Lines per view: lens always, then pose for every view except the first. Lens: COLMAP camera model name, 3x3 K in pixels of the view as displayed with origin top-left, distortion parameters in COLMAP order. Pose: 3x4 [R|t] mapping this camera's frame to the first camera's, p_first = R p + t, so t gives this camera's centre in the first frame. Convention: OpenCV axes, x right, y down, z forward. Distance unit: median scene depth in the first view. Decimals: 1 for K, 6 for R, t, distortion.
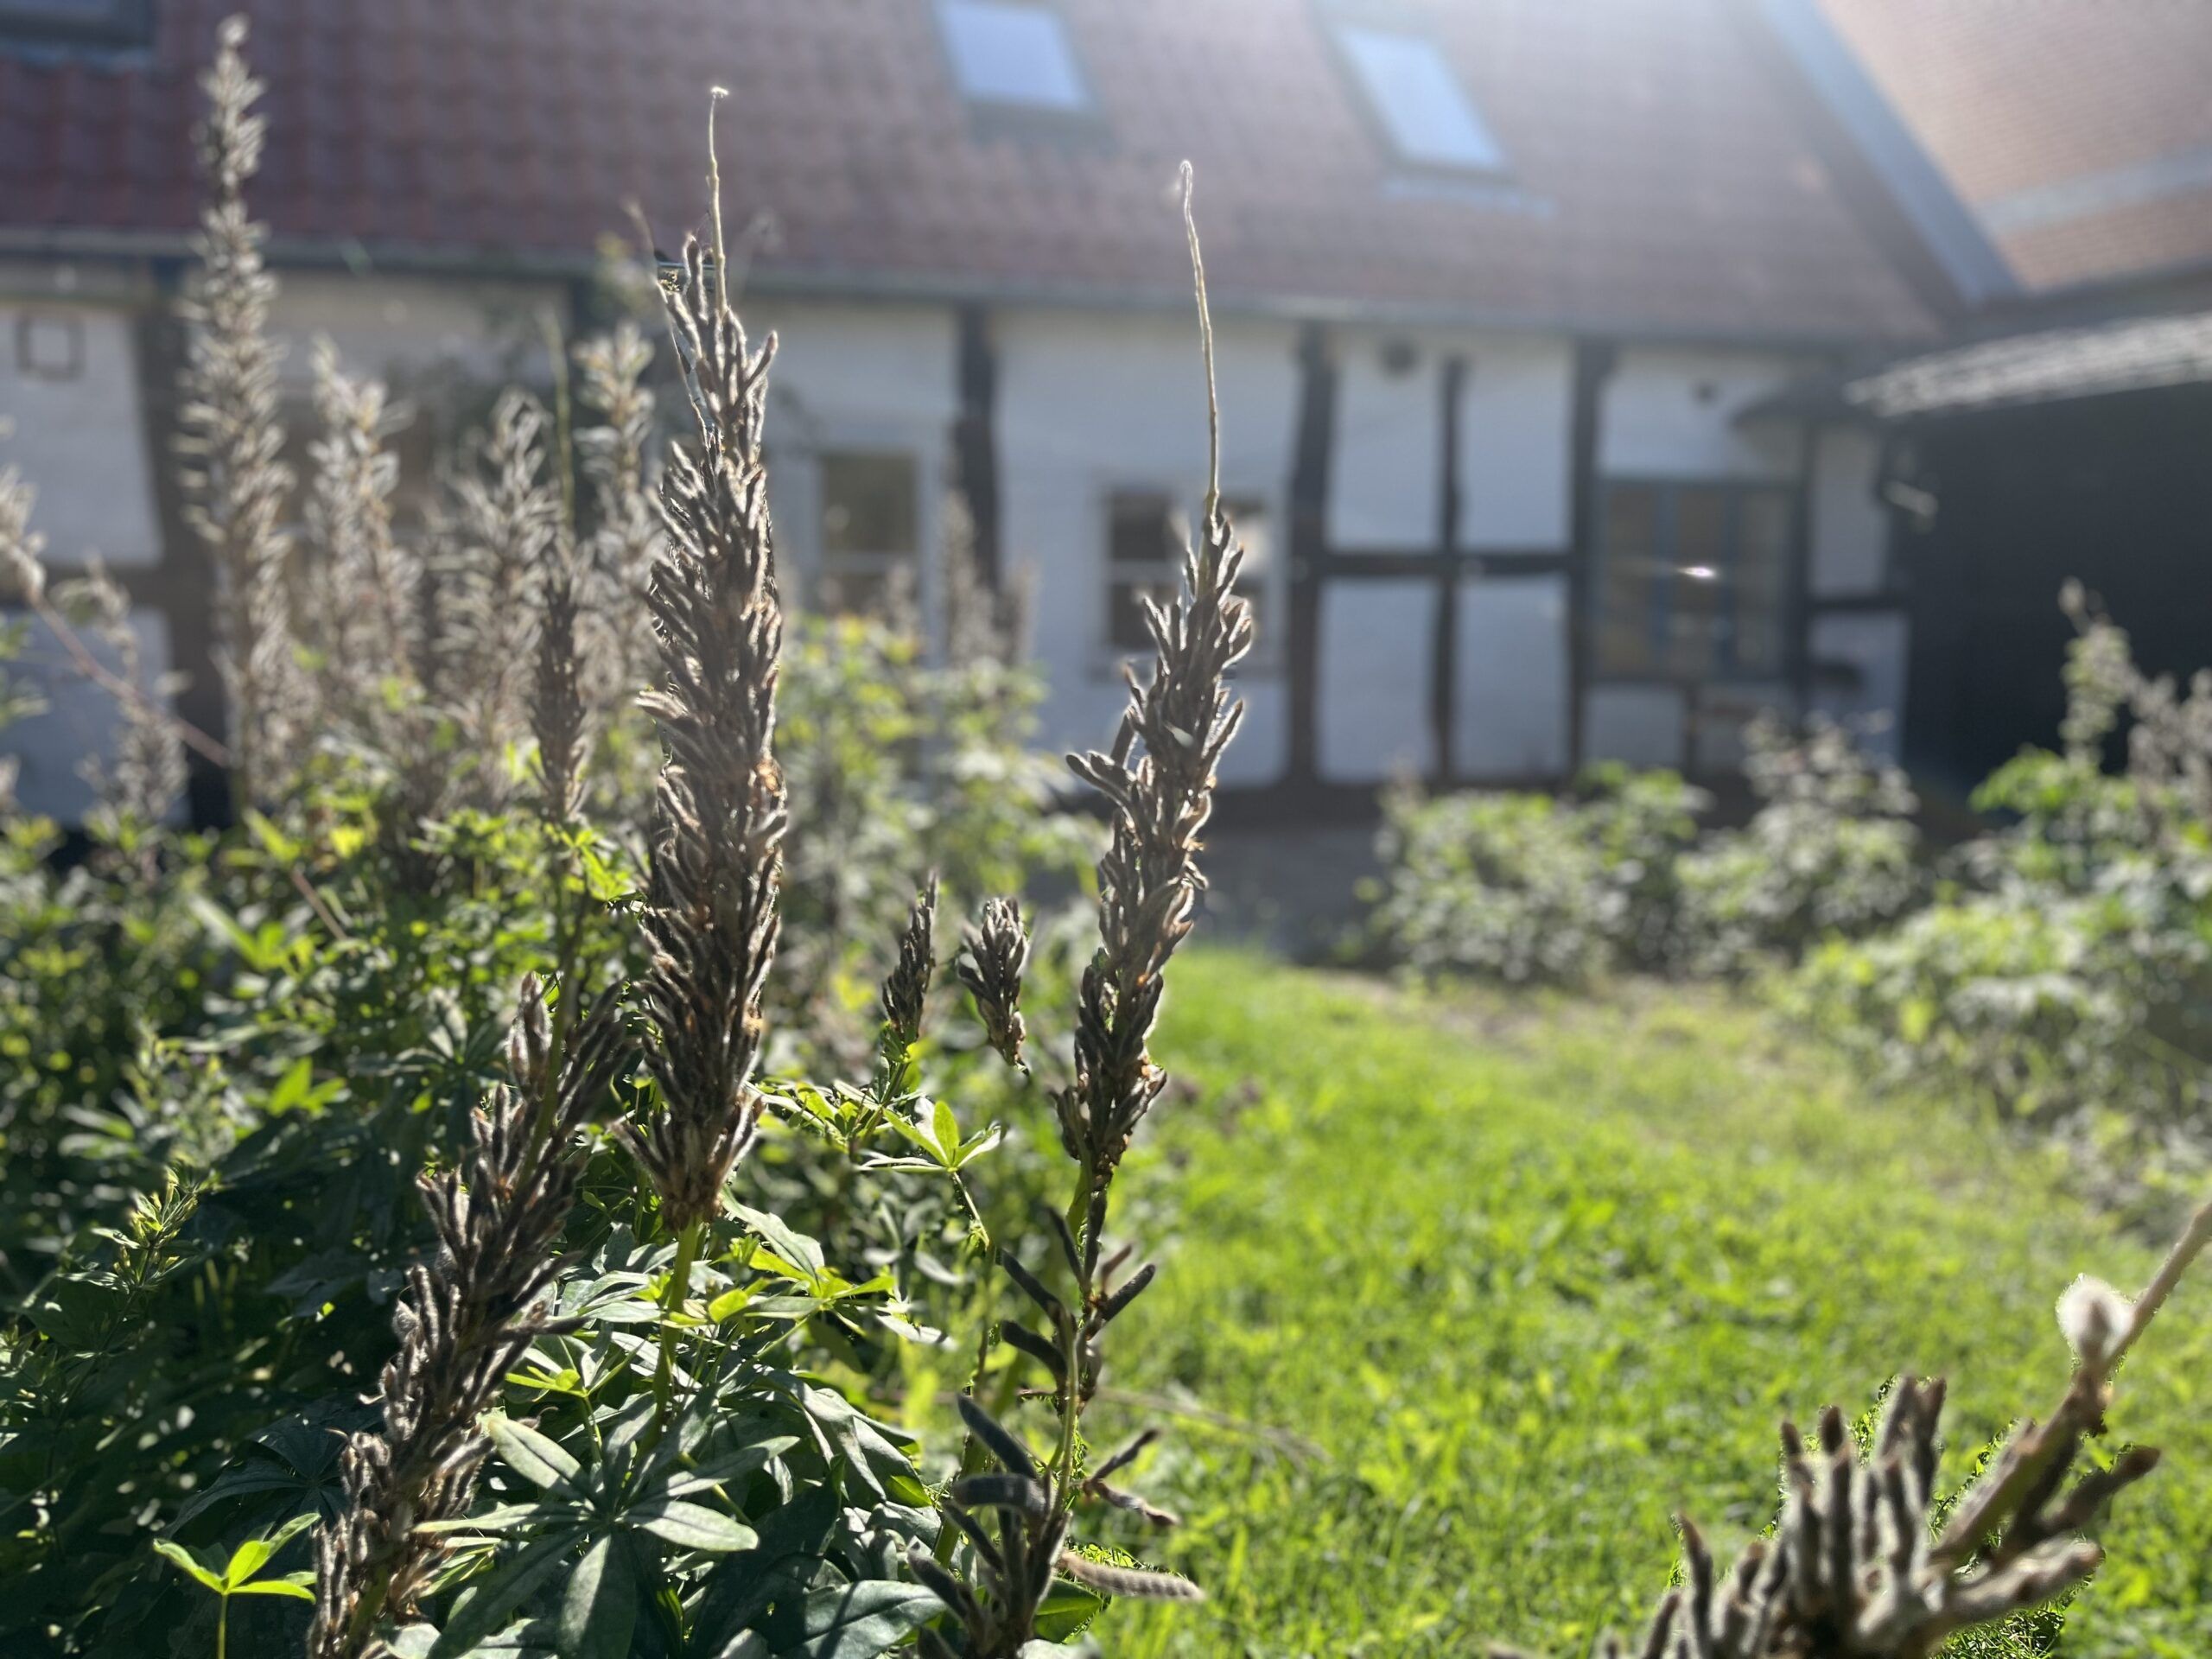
lens RADIAL K [[1695.8, 0, 1105.7], [0, 1695.8, 833.9], [0, 0, 1]] dist [0.023866, -0.002314]
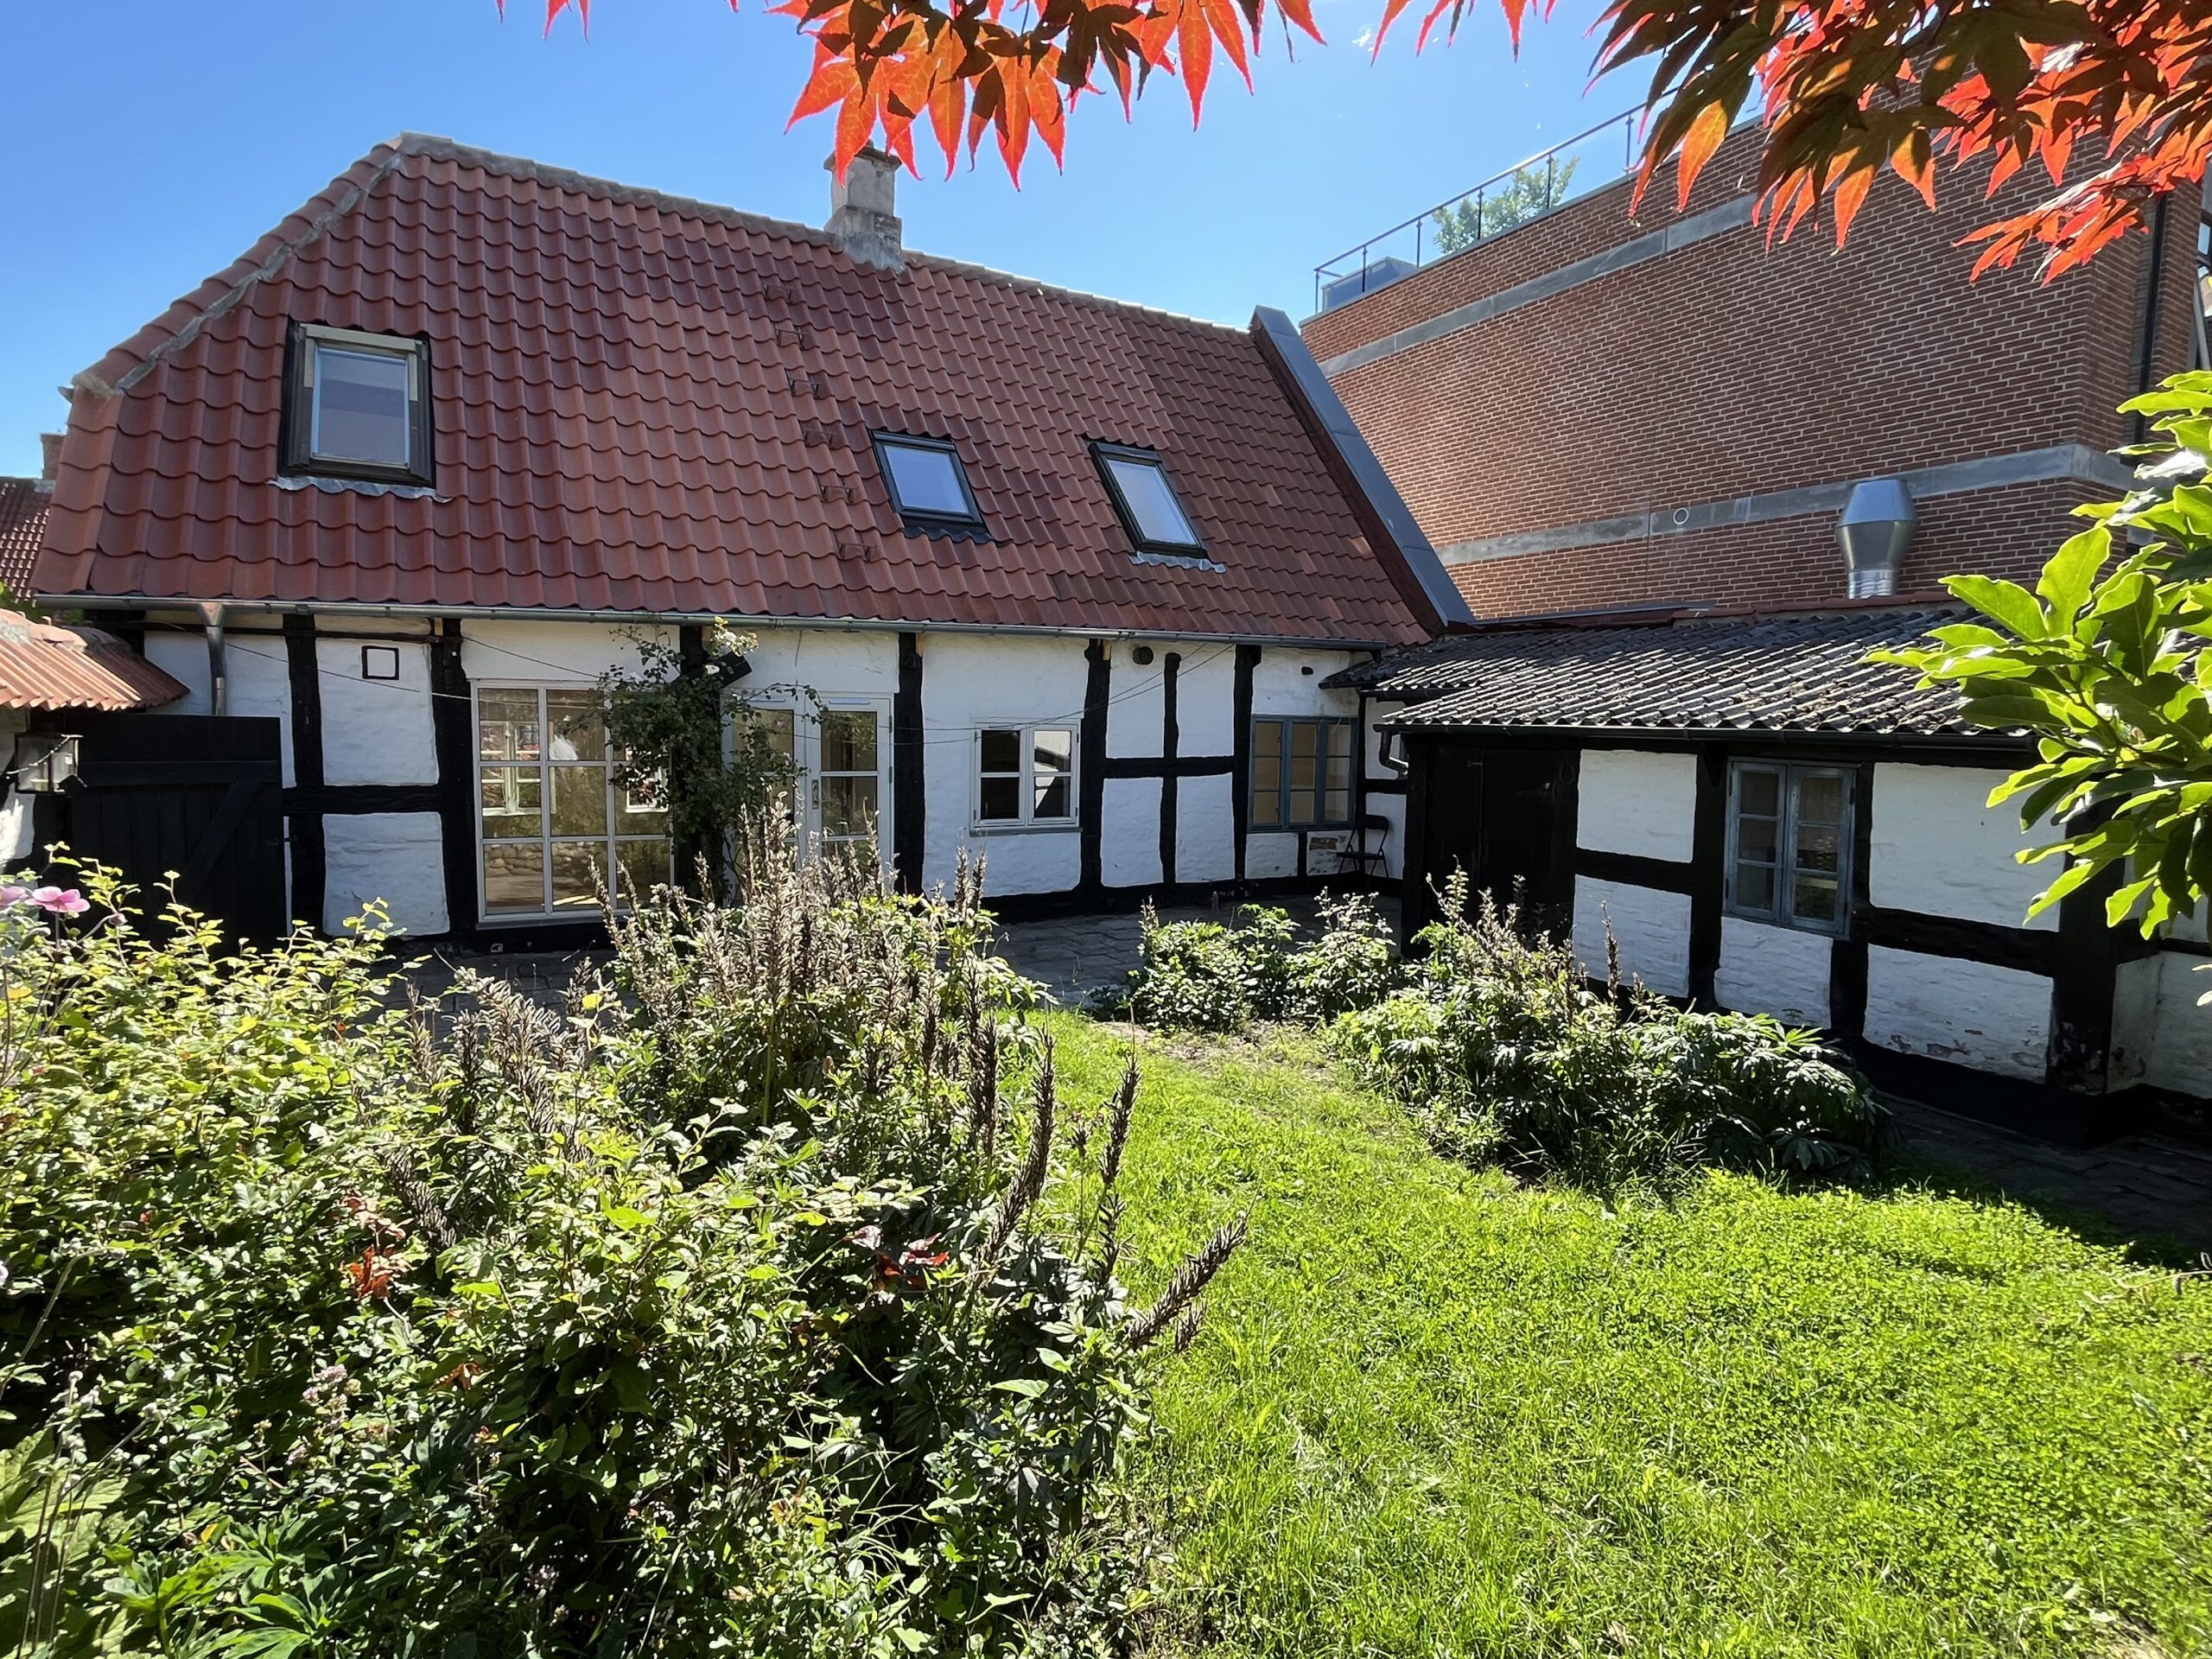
lens RADIAL K [[1099.6, 0, 1103.6], [0, 1099.6, 817.6], [0, 0, 1]] dist [0.017826, 0.000014]
pose [[0.990392, 0.001530, 0.138277, -0.057468], [0.005660, 0.998652, -0.051587, -0.086581], [-0.138169, 0.051874, 0.989049, -0.276051]]
